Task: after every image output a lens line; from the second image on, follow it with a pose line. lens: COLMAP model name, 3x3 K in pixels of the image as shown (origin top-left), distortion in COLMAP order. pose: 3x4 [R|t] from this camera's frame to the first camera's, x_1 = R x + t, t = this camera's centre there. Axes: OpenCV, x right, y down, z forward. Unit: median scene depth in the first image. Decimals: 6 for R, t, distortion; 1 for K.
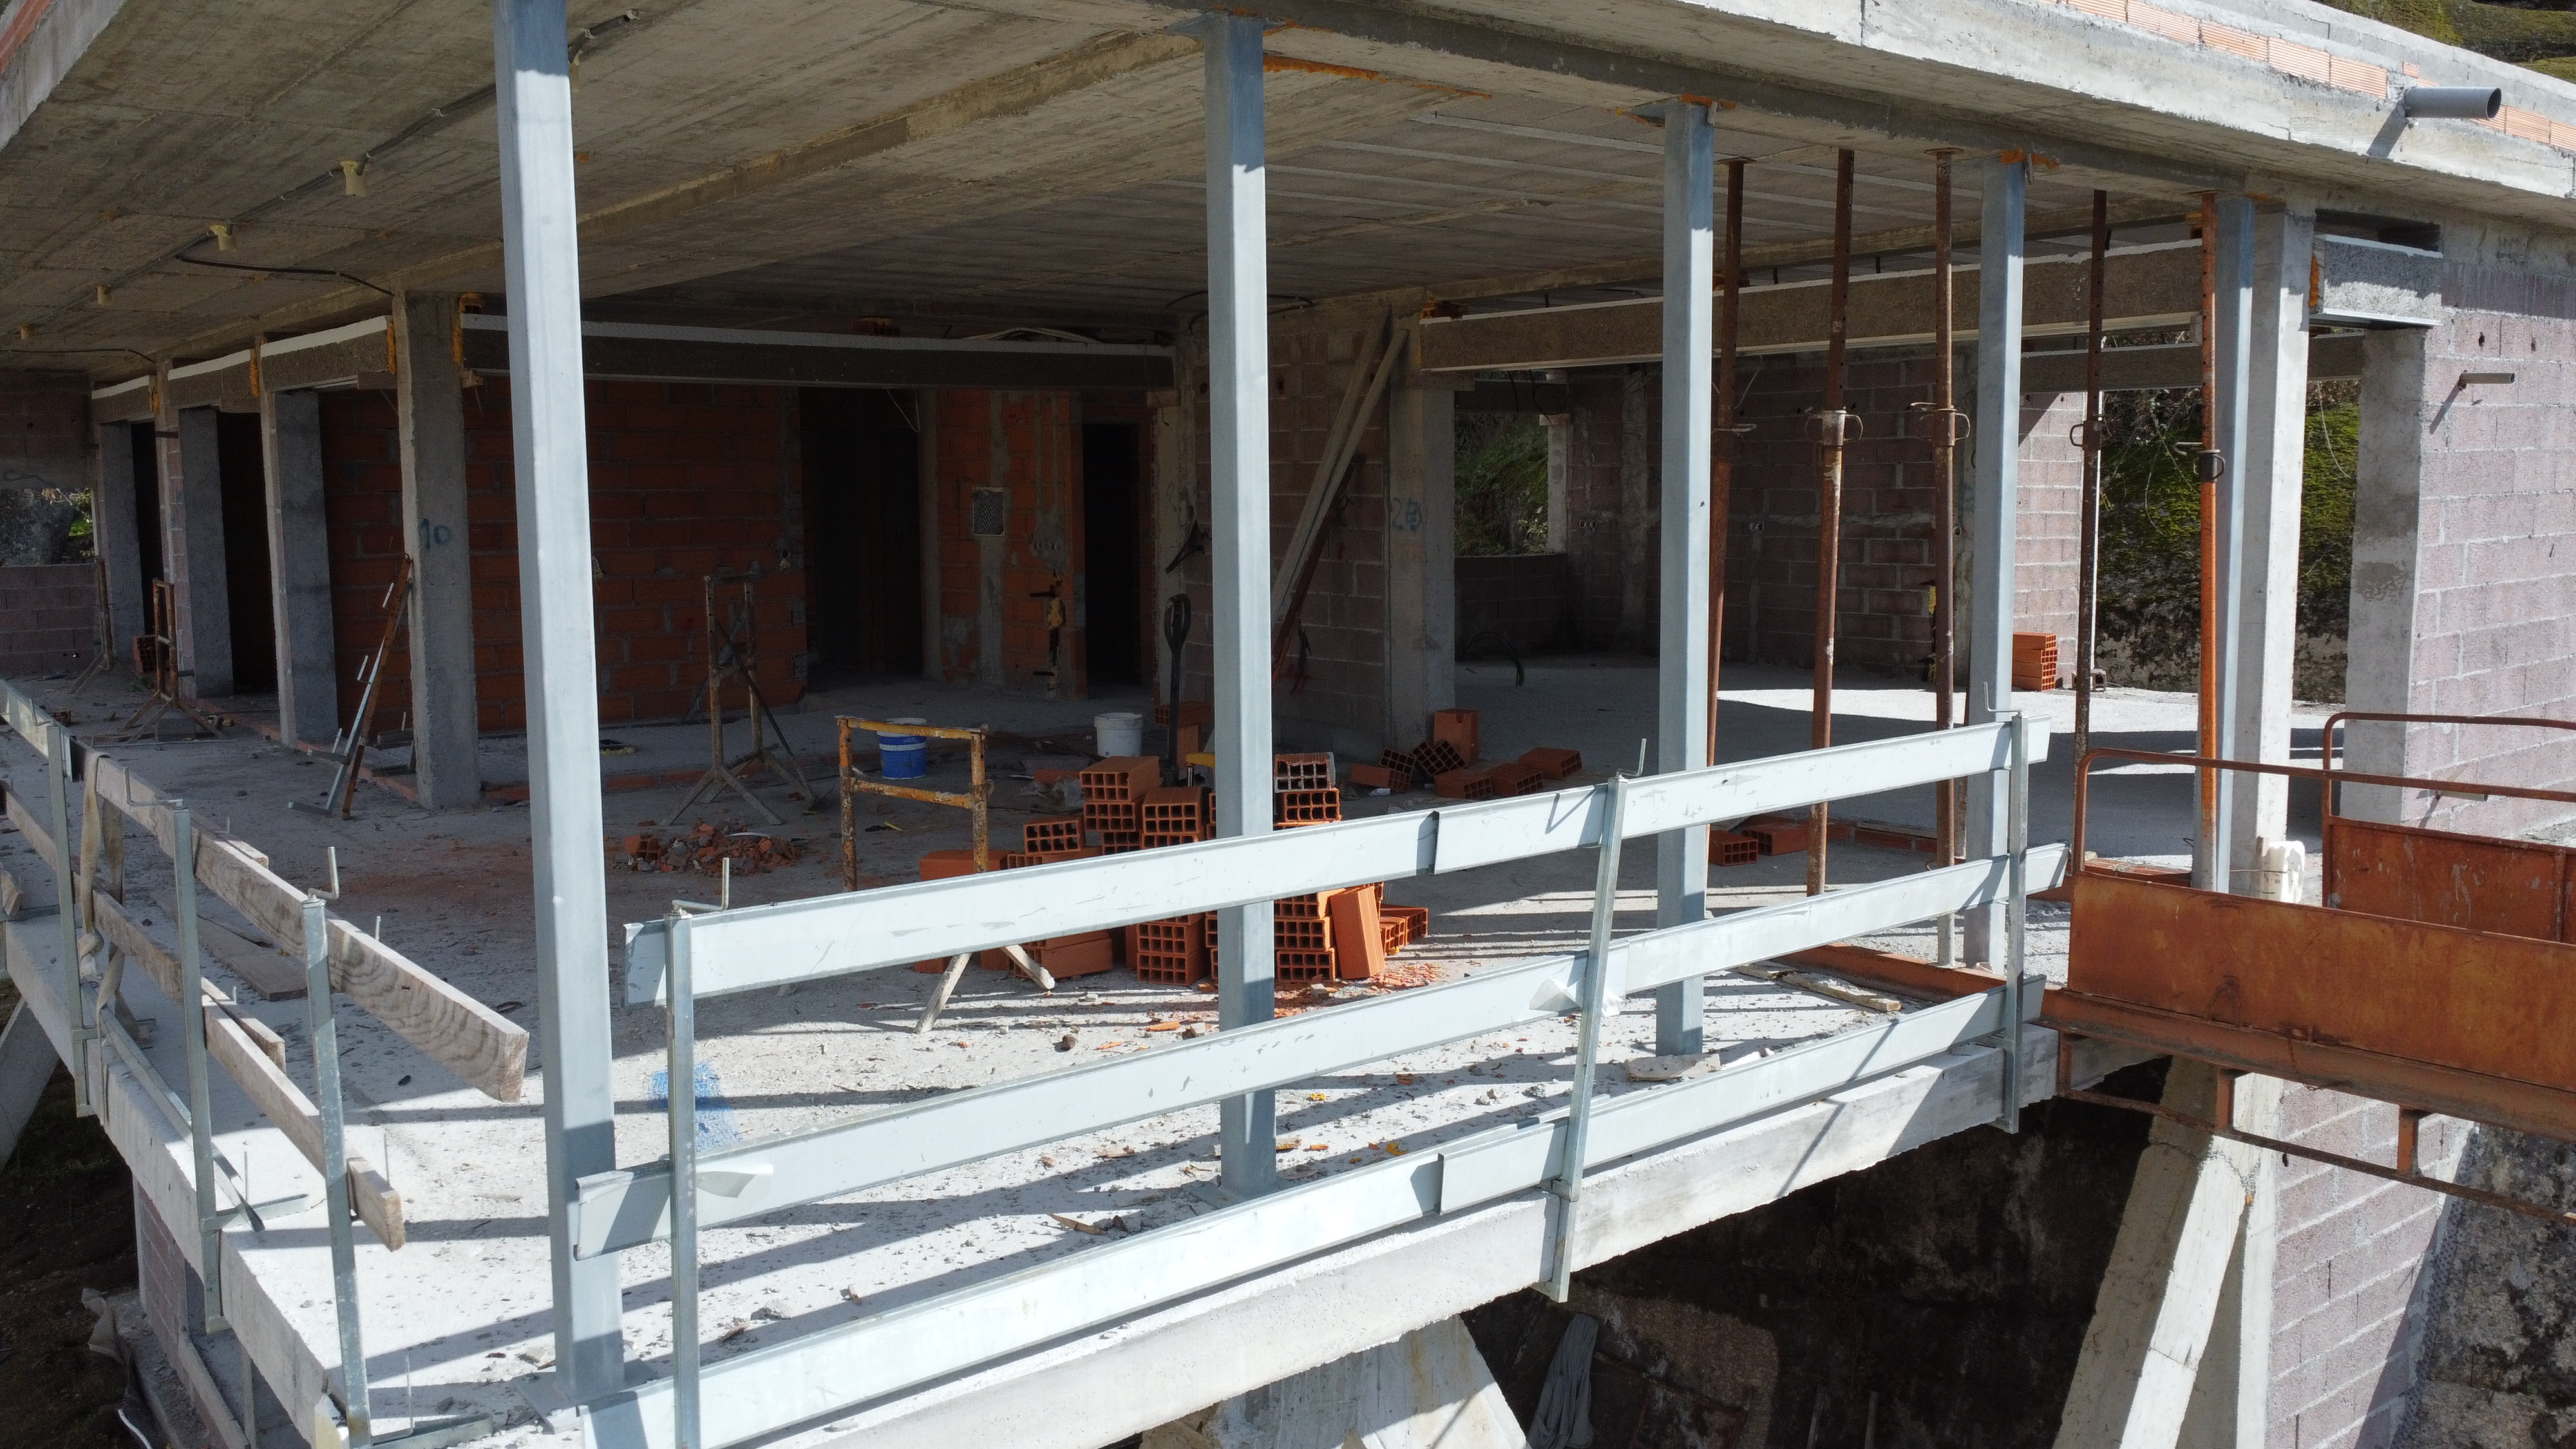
lens RADIAL K [[1927.3, 0, 1286.6], [0, 1927.3, 662.3], [0, 0, 1]] dist [0.006177, 0.000405]
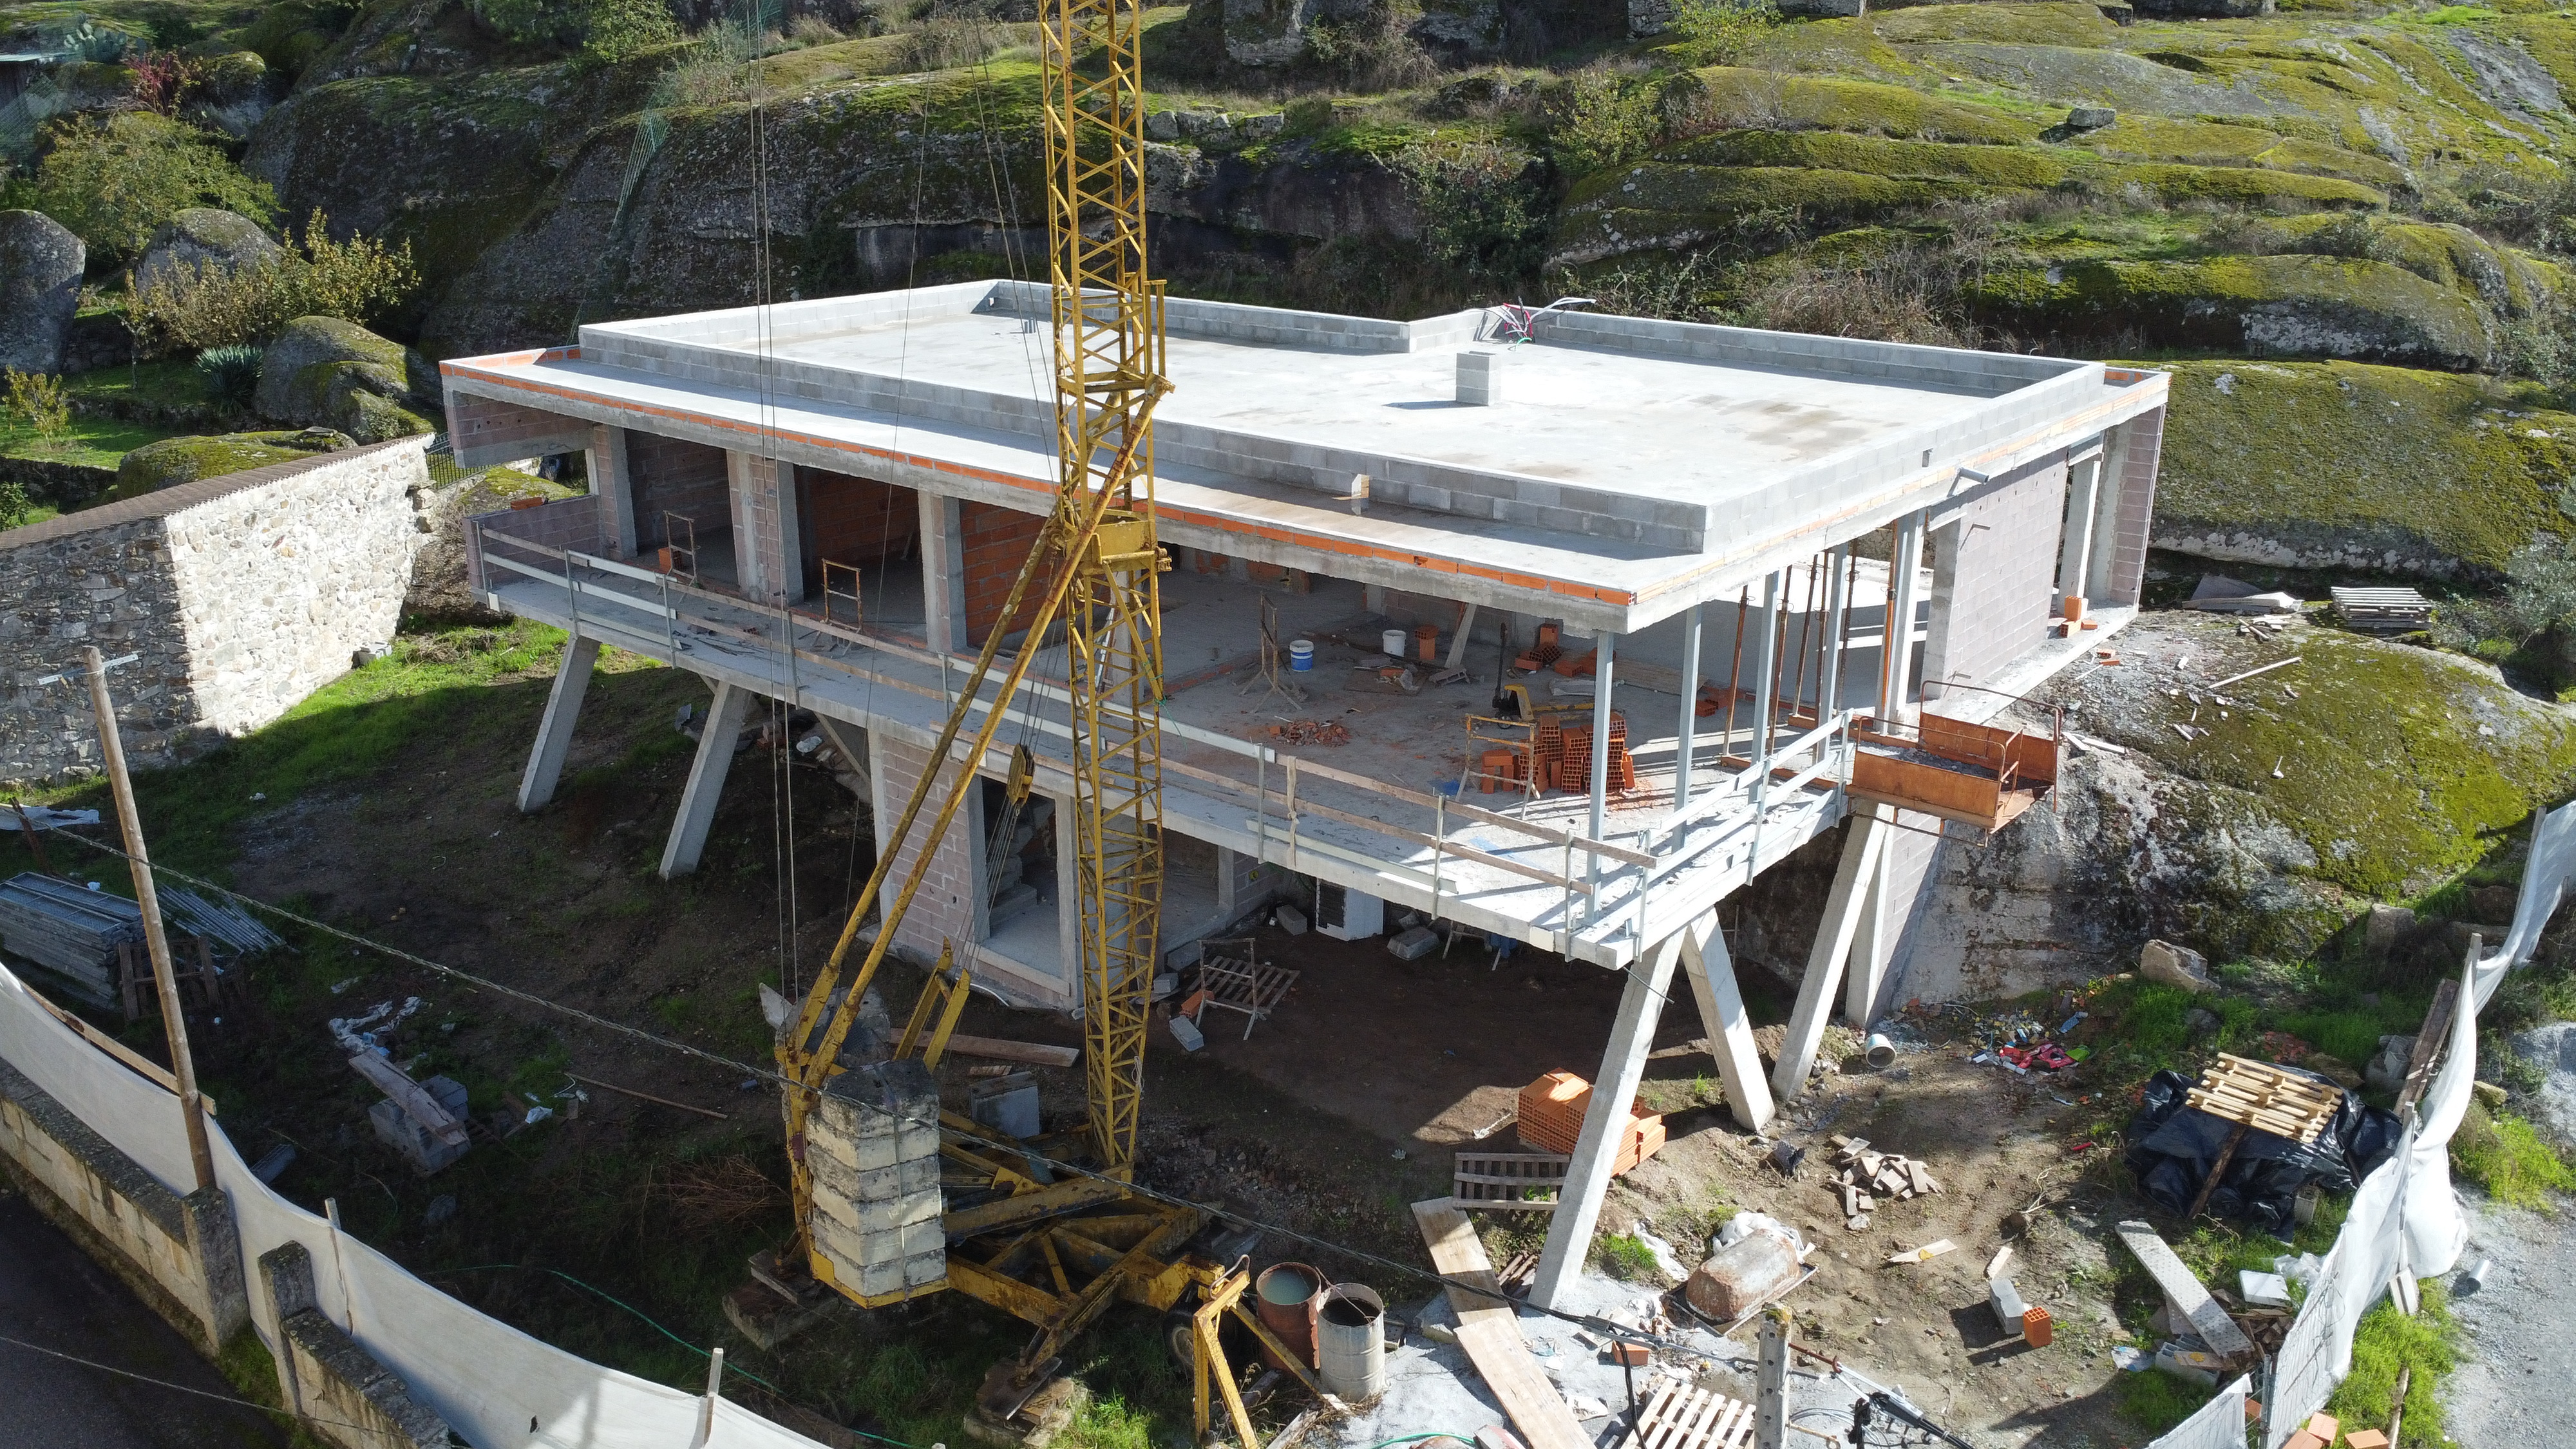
lens RADIAL K [[1911.4, 0, 1296.9], [0, 1911.4, 670.3], [0, 0, 1]] dist [0.010804, -0.004327]
pose [[0.976782, -0.055203, 0.207003, -0.942078], [0.008996, 0.975949, 0.217813, -0.586758], [-0.214049, -0.210894, 0.953786, -1.490233]]
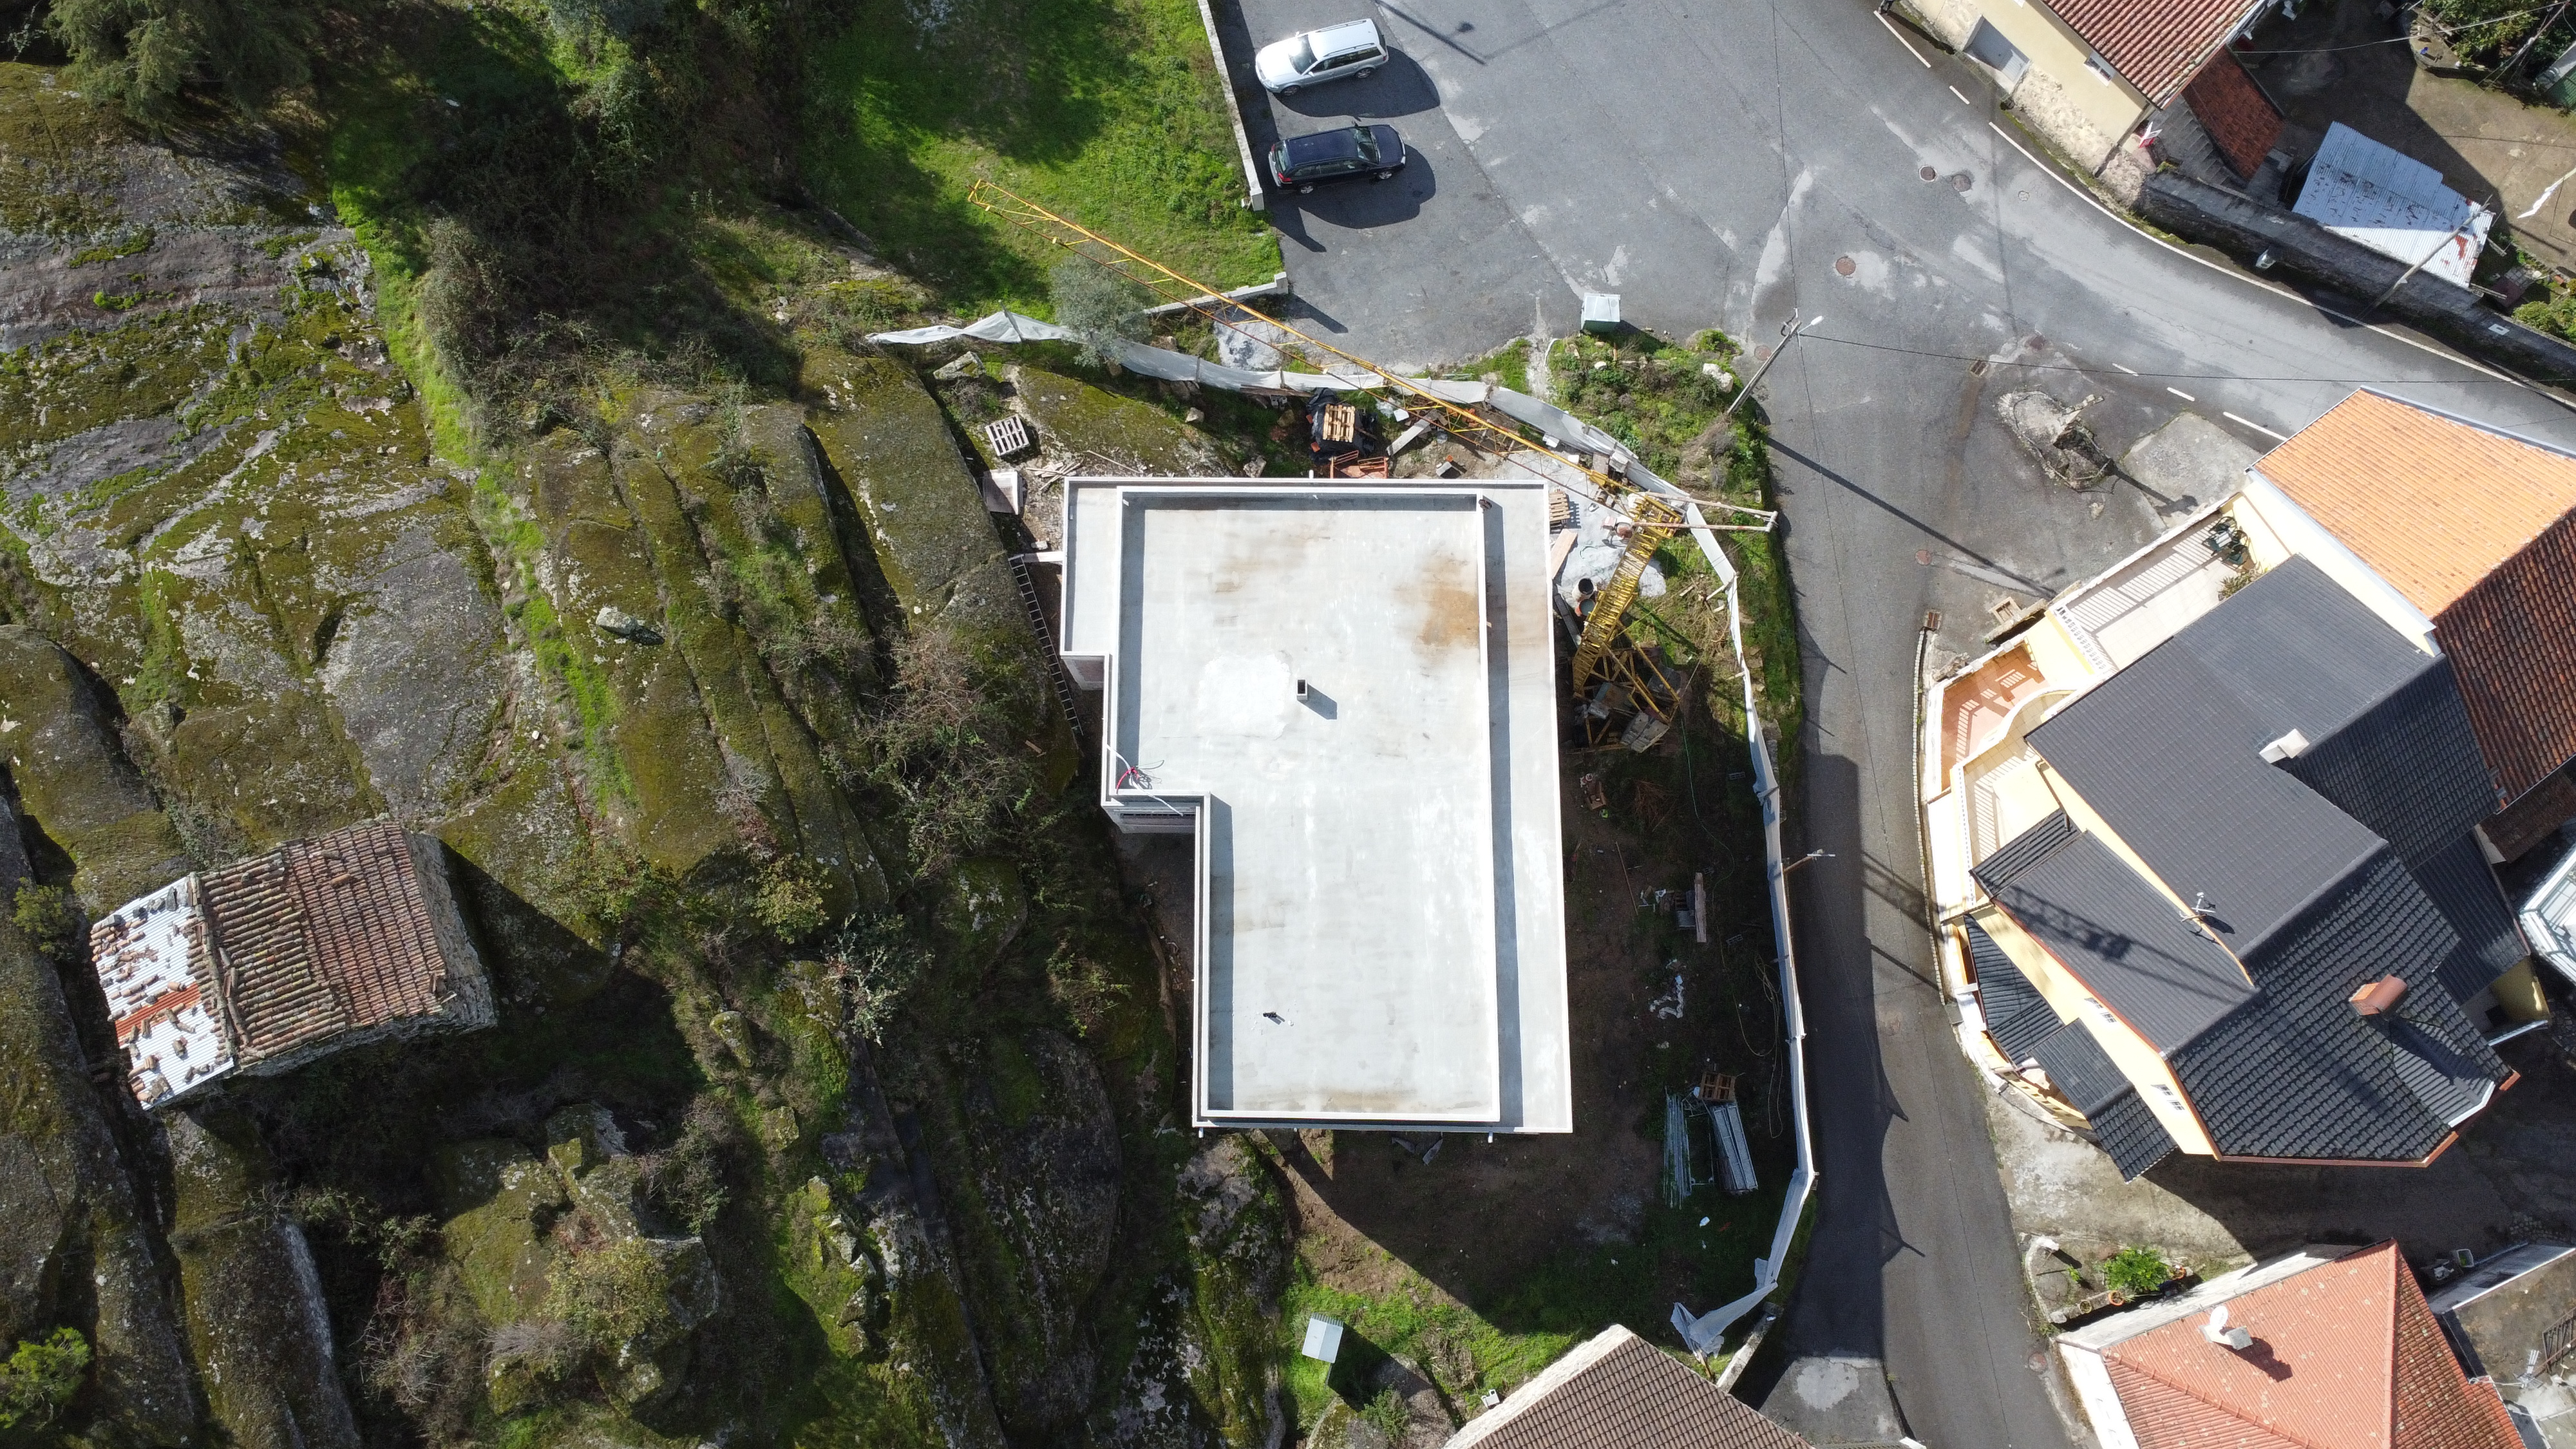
lens RADIAL K [[1909.4, 0, 1294.7], [0, 1909.4, 673.3], [0, 0, 1]] dist [0.014792, 0.004084]
pose [[-0.779557, -0.599896, 0.180043, -1.185188], [0.093979, 0.172168, 0.980574, -7.352378], [-0.619240, 0.781334, -0.077837, 2.111592]]
